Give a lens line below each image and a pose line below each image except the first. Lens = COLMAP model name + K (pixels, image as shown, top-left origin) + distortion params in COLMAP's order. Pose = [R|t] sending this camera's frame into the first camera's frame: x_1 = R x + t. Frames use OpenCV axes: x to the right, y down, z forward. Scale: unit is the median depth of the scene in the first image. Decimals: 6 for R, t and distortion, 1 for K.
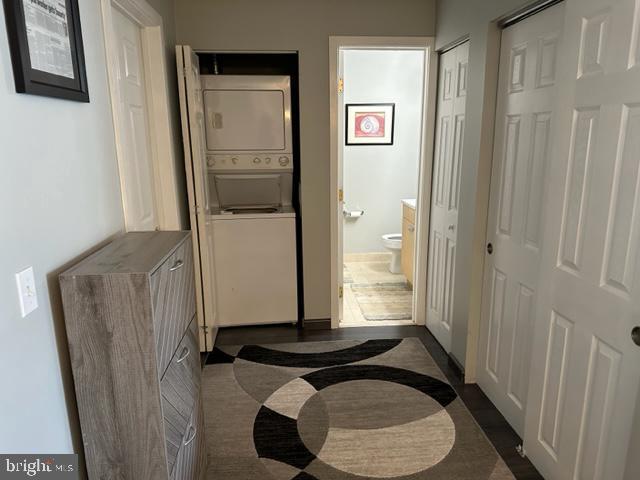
lens RADIAL K [[452.0, 0, 317.6], [0, 452.0, 242.6], [0, 0, 1]] dist [0.025643, -0.028287]
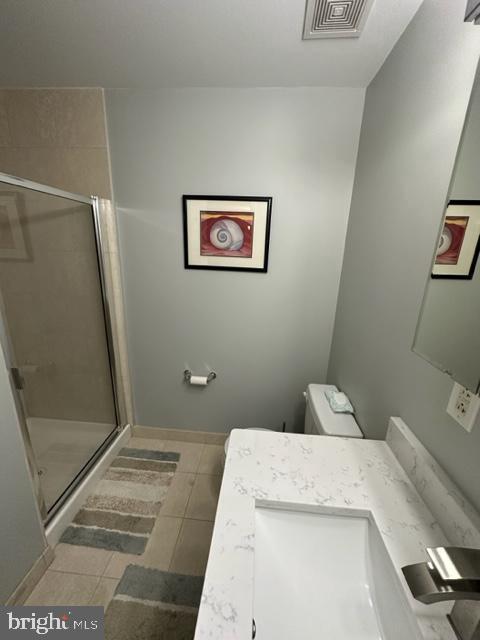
lens RADIAL K [[254.3, 0, 244.0], [0, 254.3, 315.8], [0, 0, 1]] dist [-0.001563, -0.000095]
pose [[0.986151, 0.086325, -0.141615, 0.190909], [-0.082259, 0.996019, 0.034333, -0.171895], [0.144015, -0.022208, 0.989326, 0.684790]]
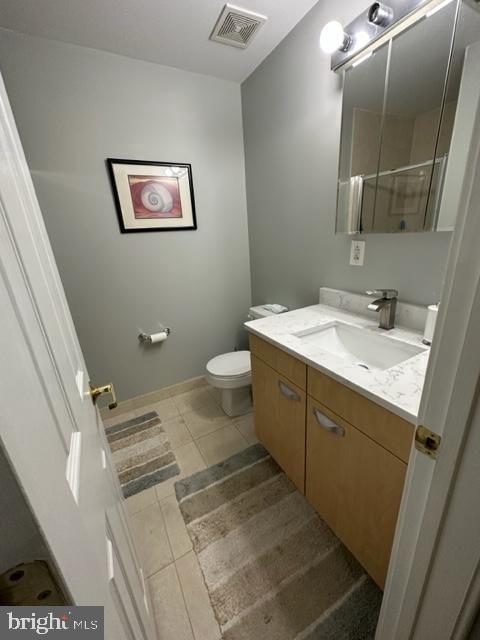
lens RADIAL K [[254.3, 0, 242.4], [0, 254.3, 315.2], [0, 0, 1]] dist [-0.001563, -0.000095]
pose [[0.906254, -0.173716, 0.385391, 0.058316], [0.147534, 0.984313, 0.096753, -0.115678], [-0.396153, -0.030825, 0.917667, 0.621003]]
